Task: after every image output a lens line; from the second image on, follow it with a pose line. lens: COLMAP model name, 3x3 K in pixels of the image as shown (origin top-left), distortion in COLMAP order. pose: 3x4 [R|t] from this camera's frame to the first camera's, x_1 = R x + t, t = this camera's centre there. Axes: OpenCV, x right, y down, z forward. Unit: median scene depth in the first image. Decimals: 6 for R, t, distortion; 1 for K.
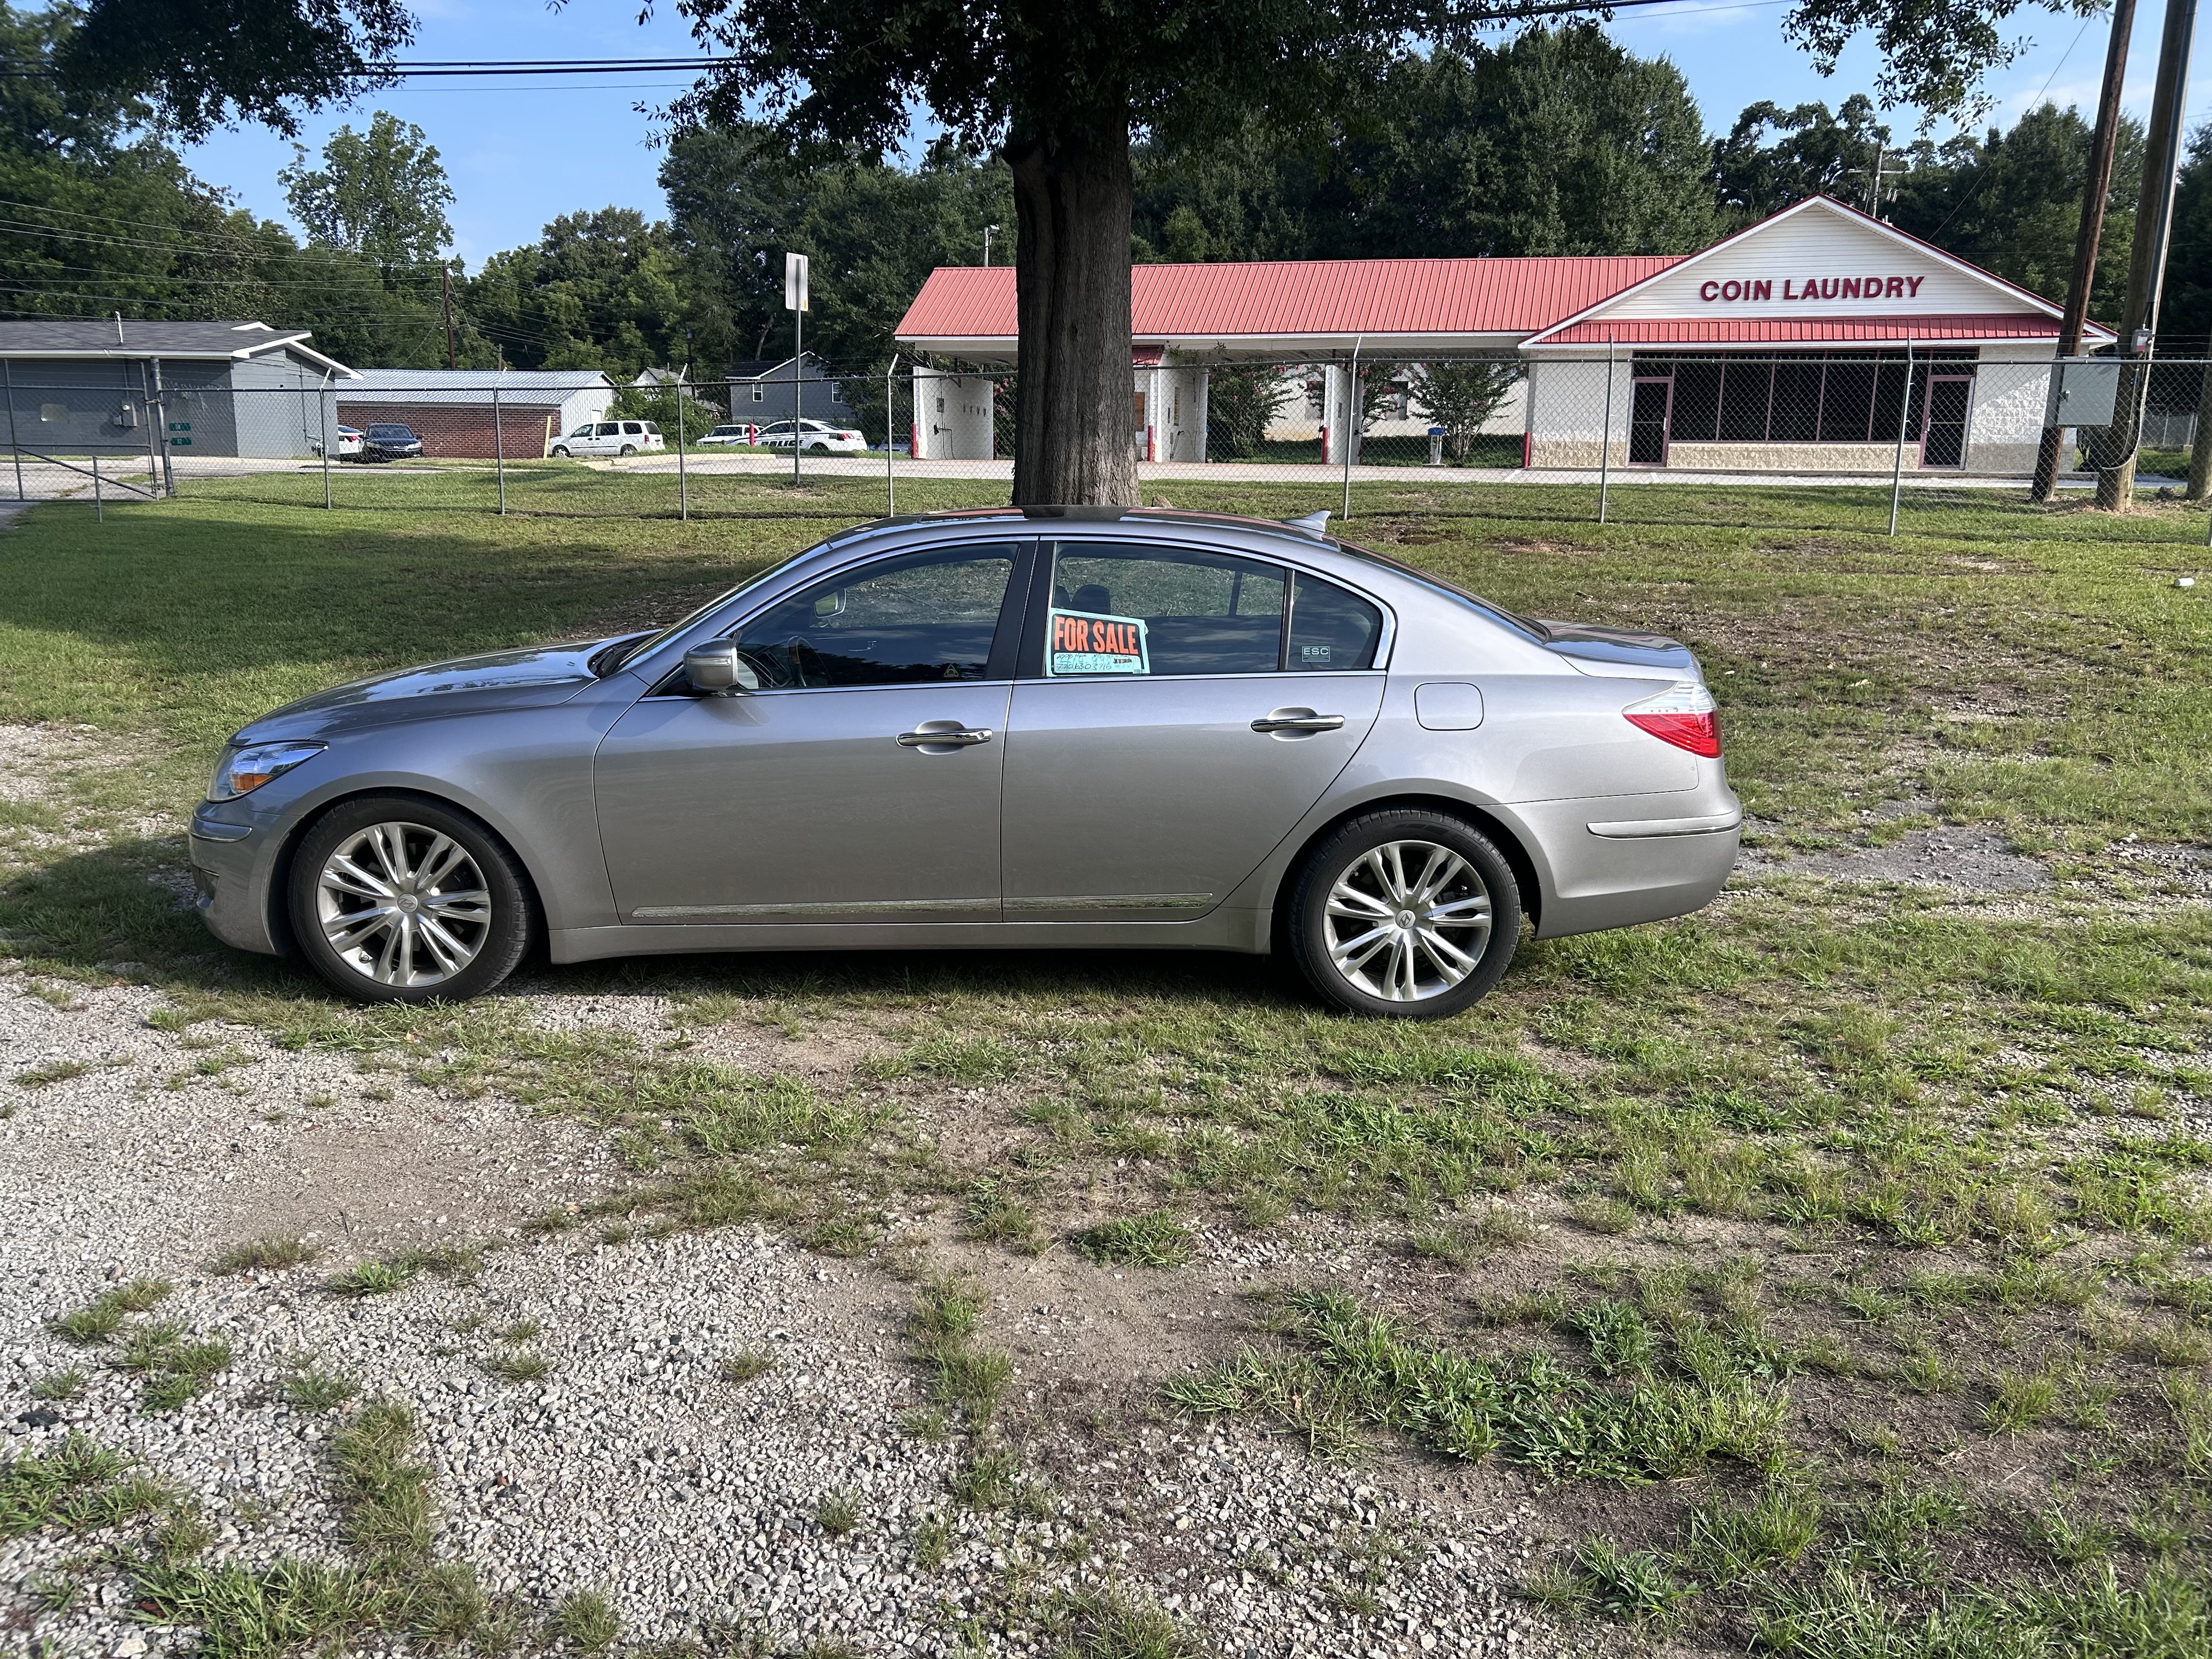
lens RADIAL K [[1649.8, 0, 1095.1], [0, 1649.8, 822.1], [0, 0, 1]] dist [0.046072, -0.049076]
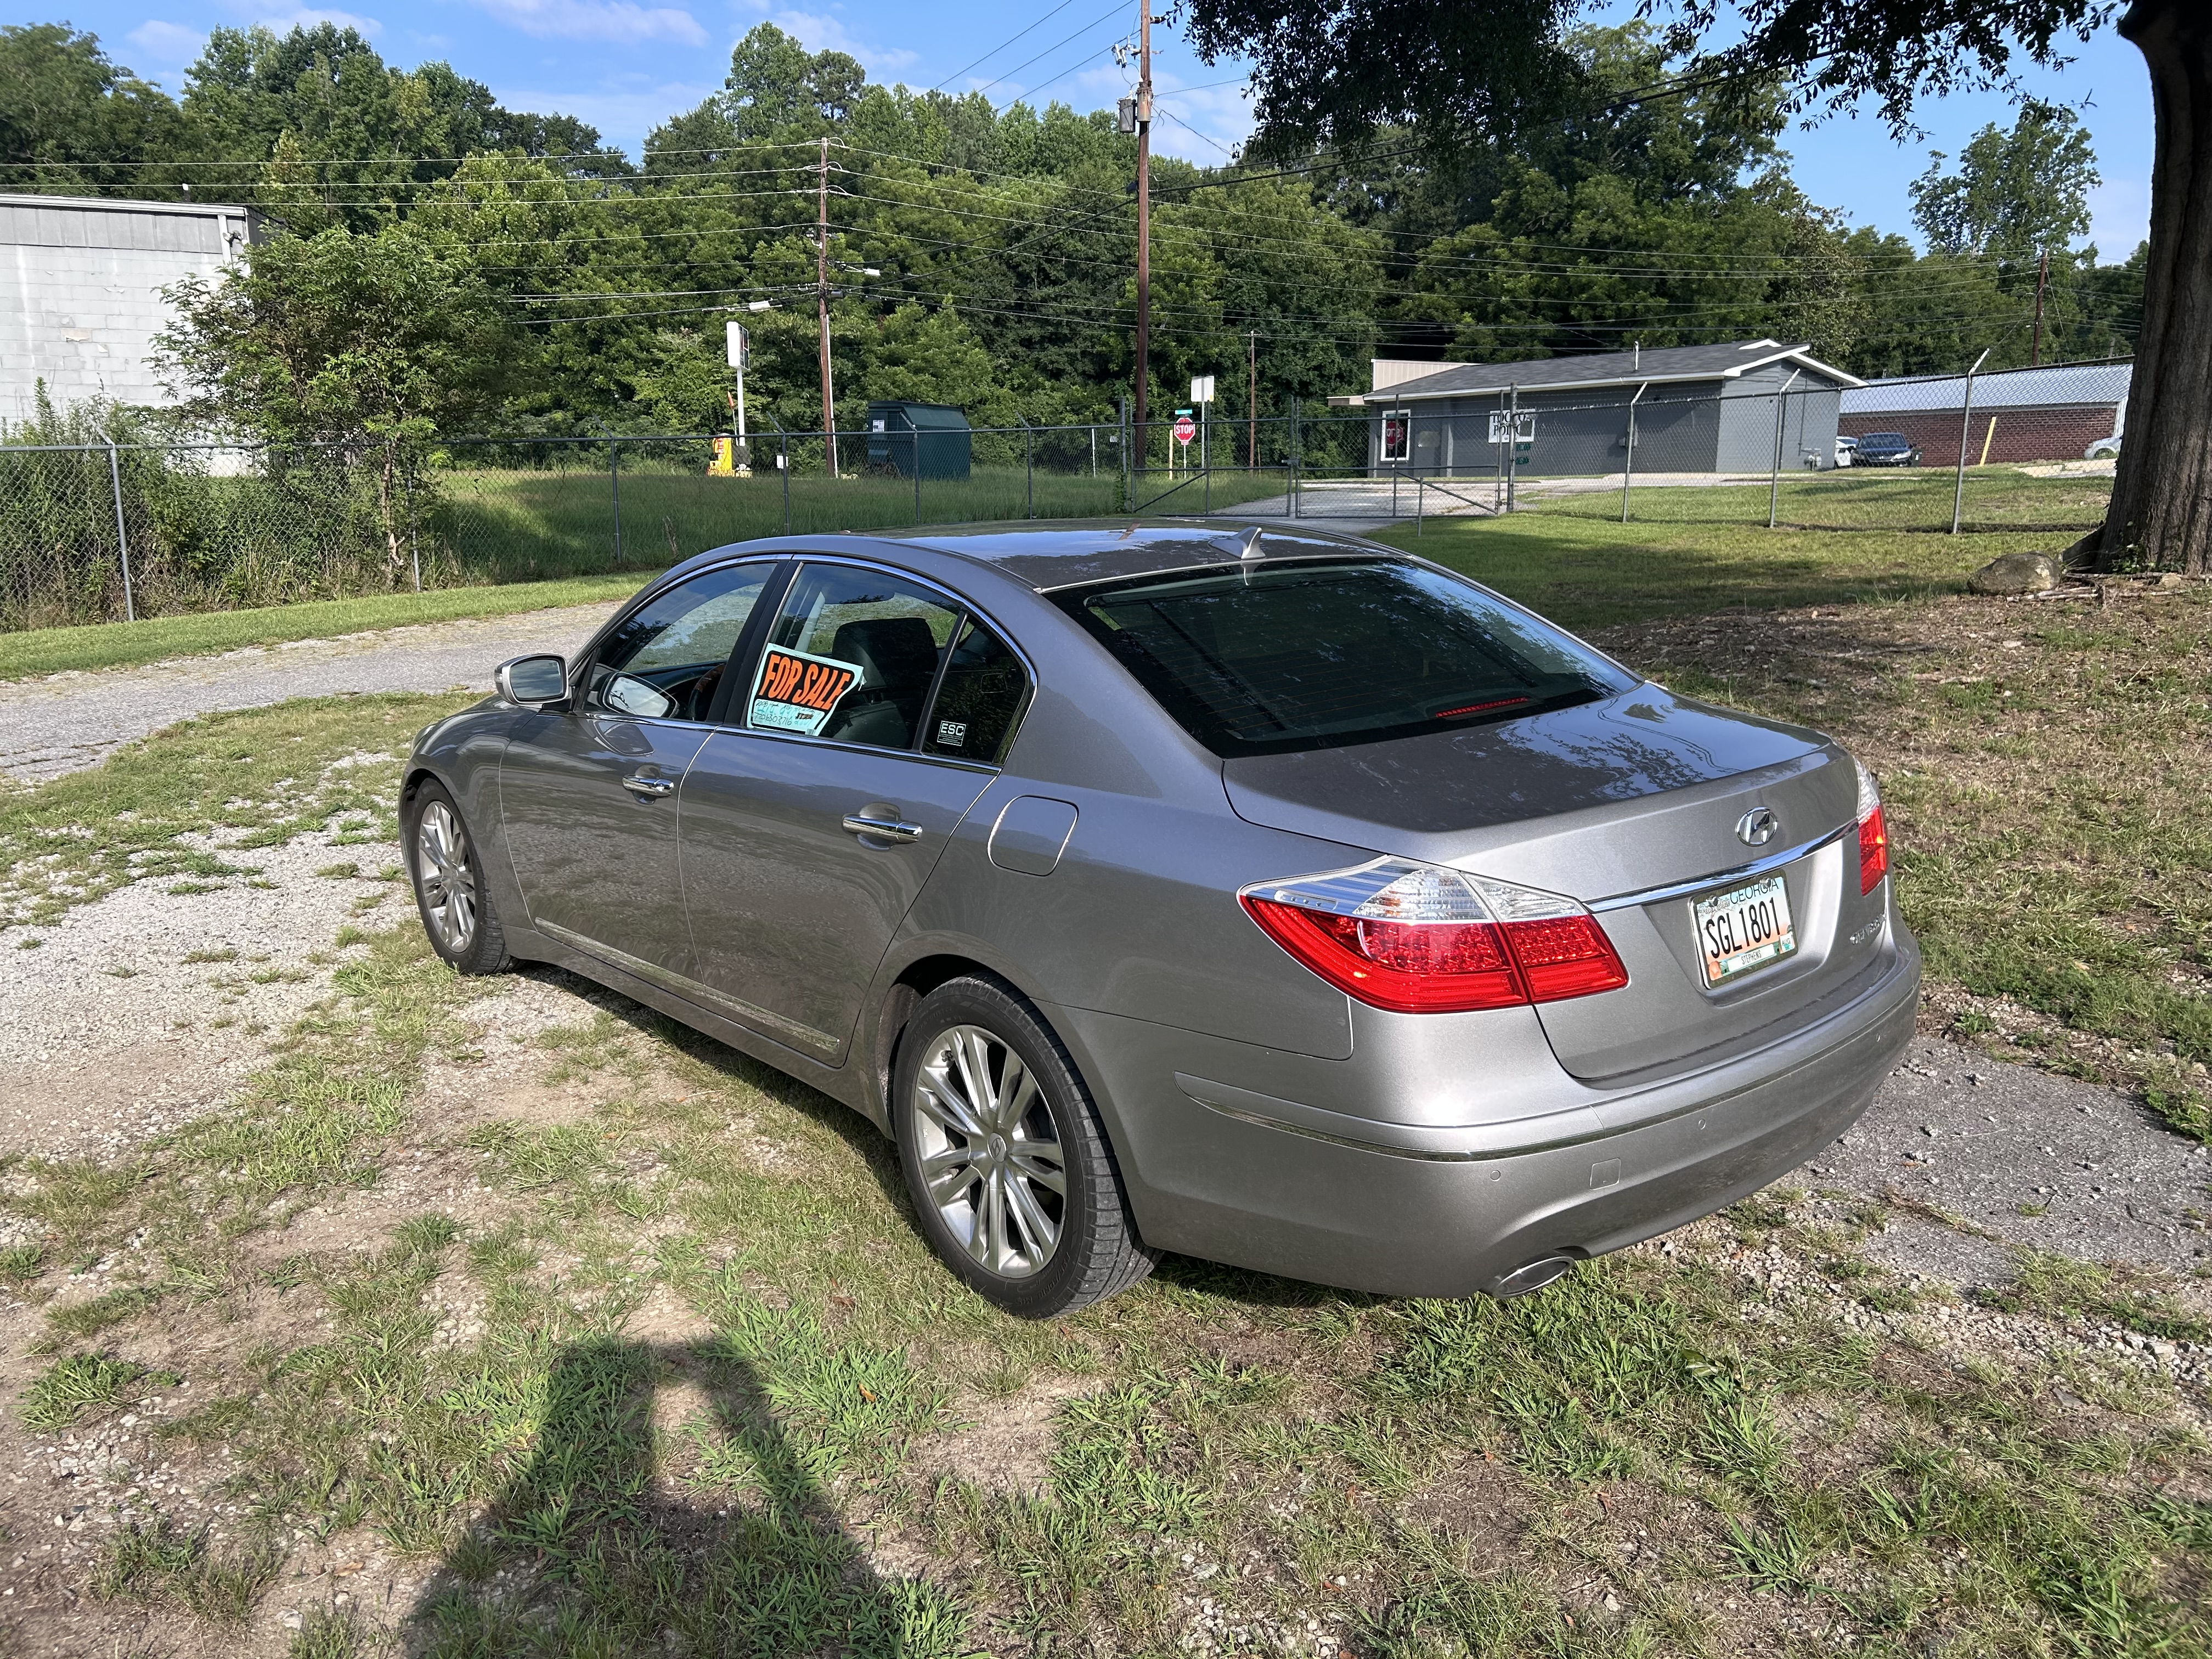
lens RADIAL K [[1649.8, 0, 1095.1], [0, 1649.8, 822.1], [0, 0, 1]] dist [0.046072, -0.049076]
pose [[0.627872, 0.137260, -0.766117, 0.053430], [-0.142820, 0.987931, 0.059953, -0.008709], [0.765101, 0.071773, 0.639898, 0.046489]]
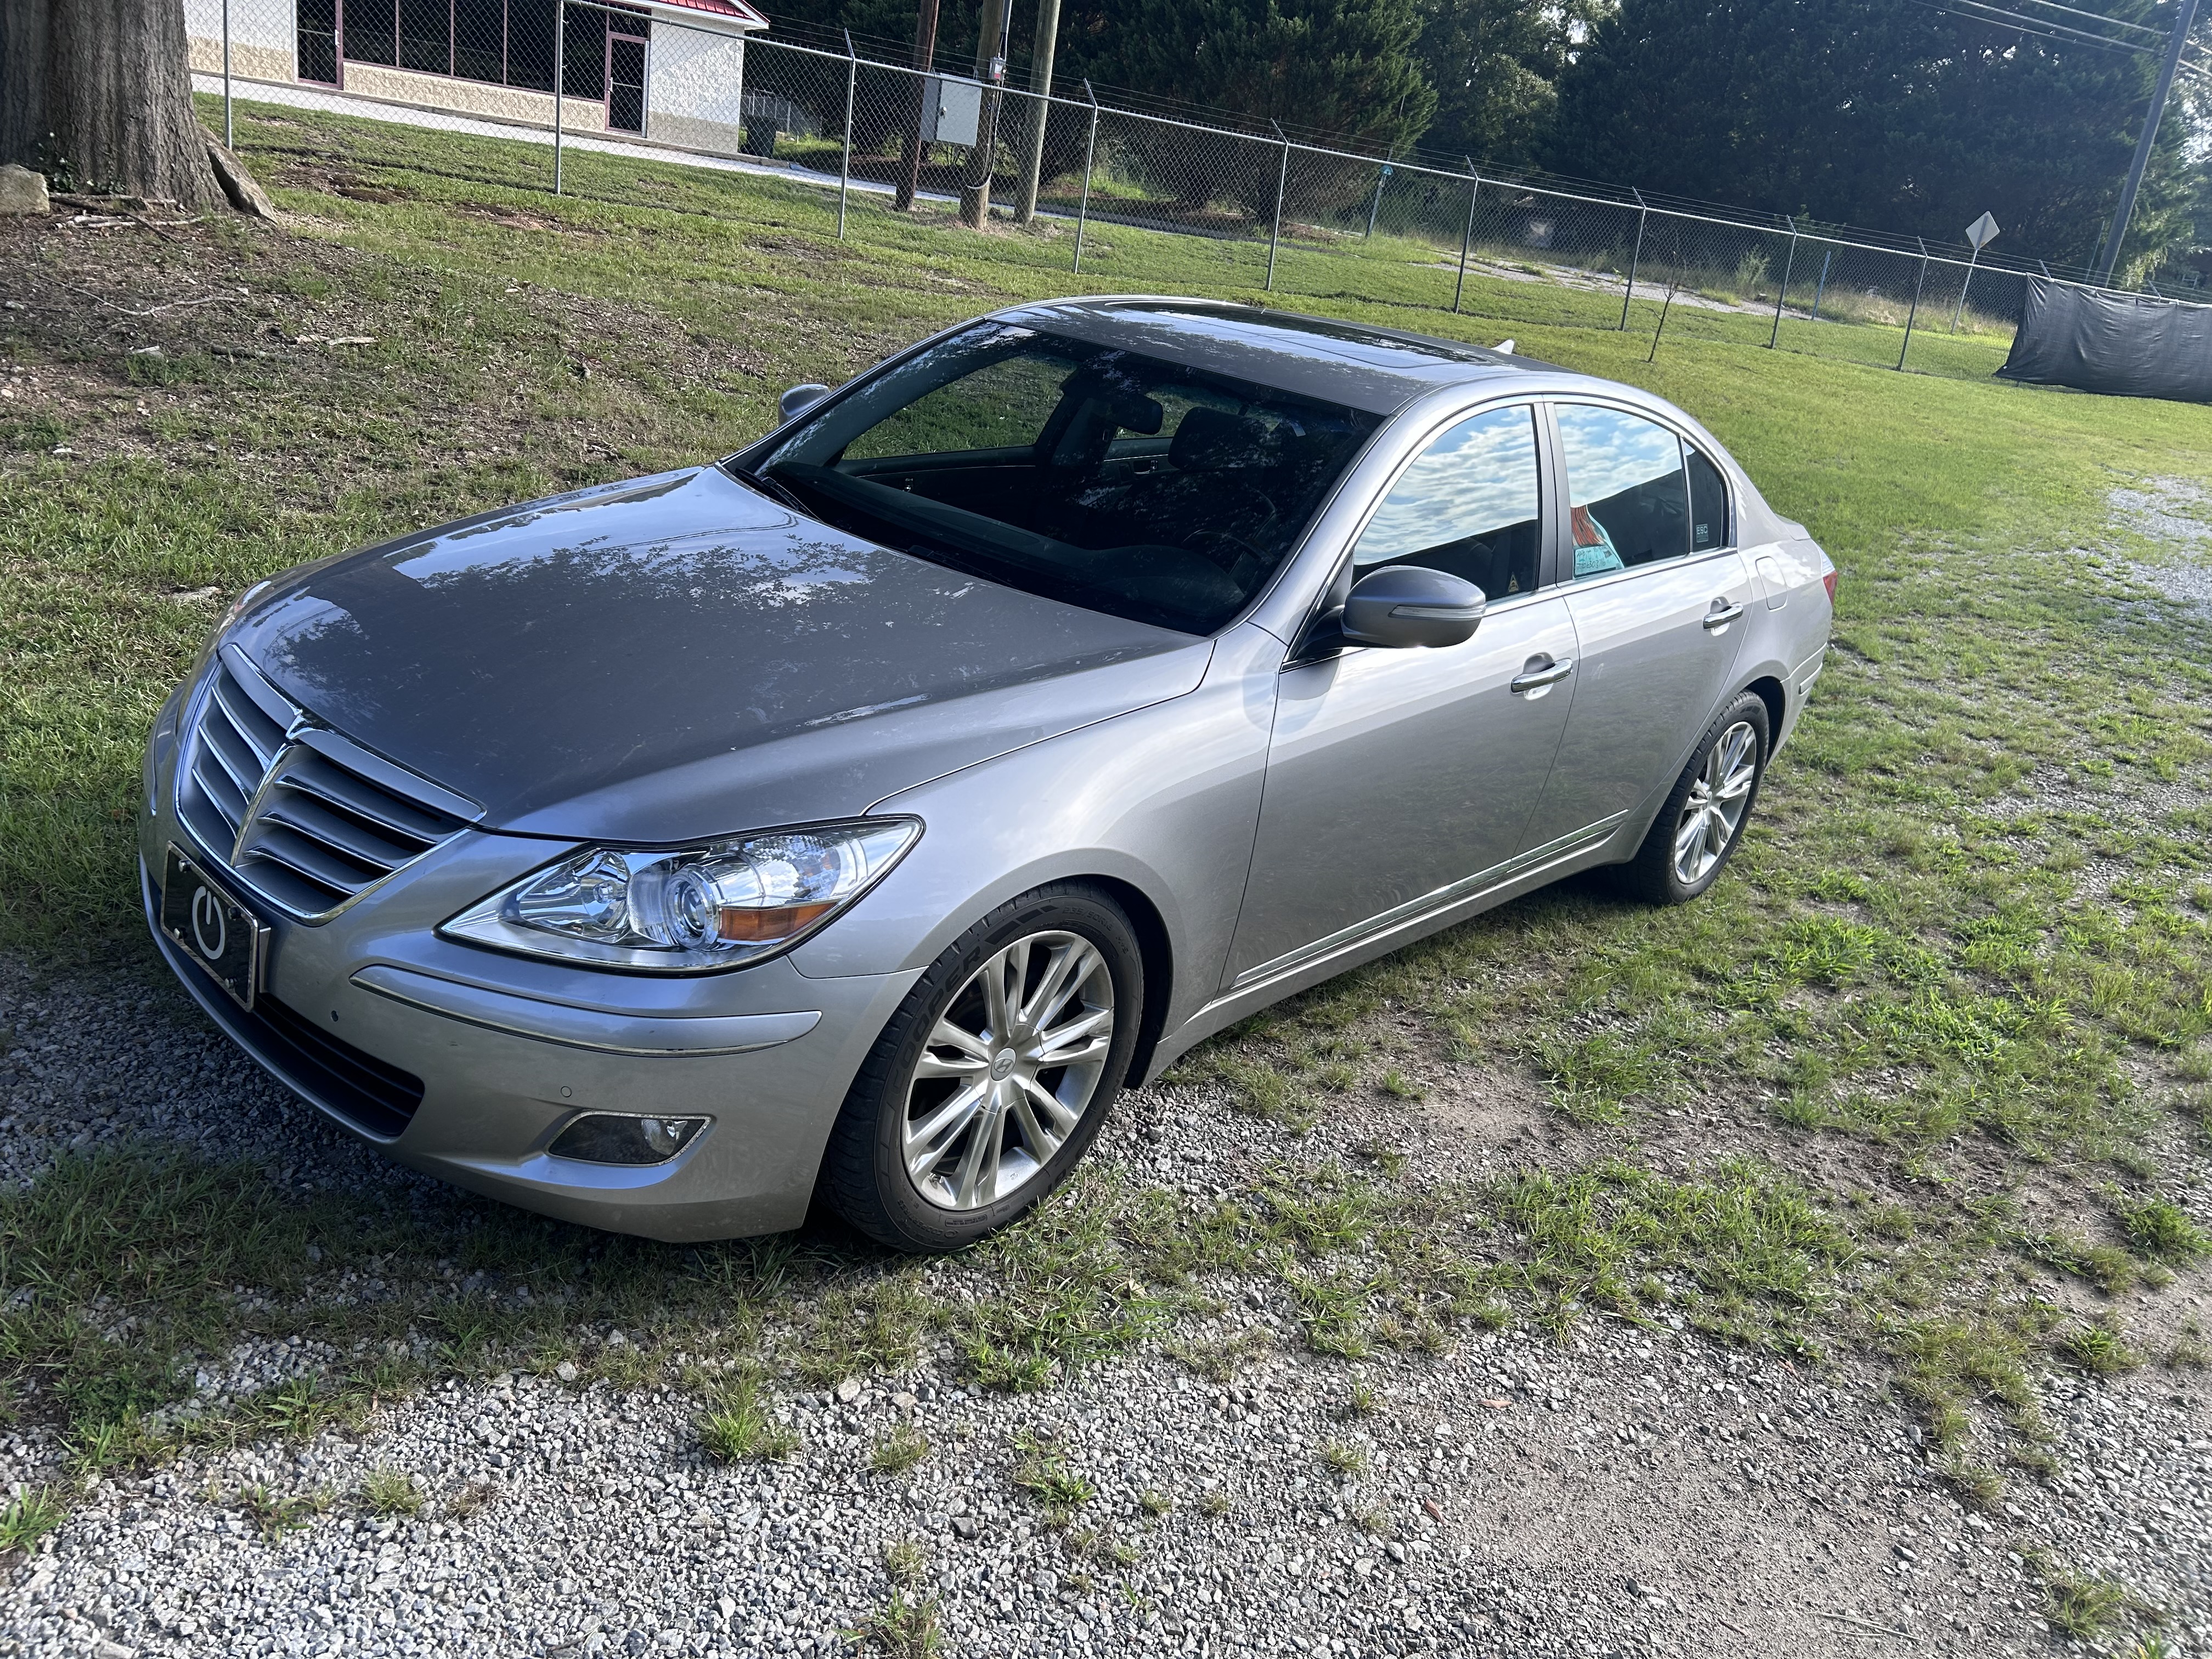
lens RADIAL K [[1649.8, 0, 1095.1], [0, 1649.8, 822.1], [0, 0, 1]] dist [0.046072, -0.049076]
pose [[0.685973, -0.172193, 0.706959, -0.058859], [0.023372, 0.976308, 0.215121, -0.011545], [-0.727251, -0.131044, 0.673745, 0.046101]]
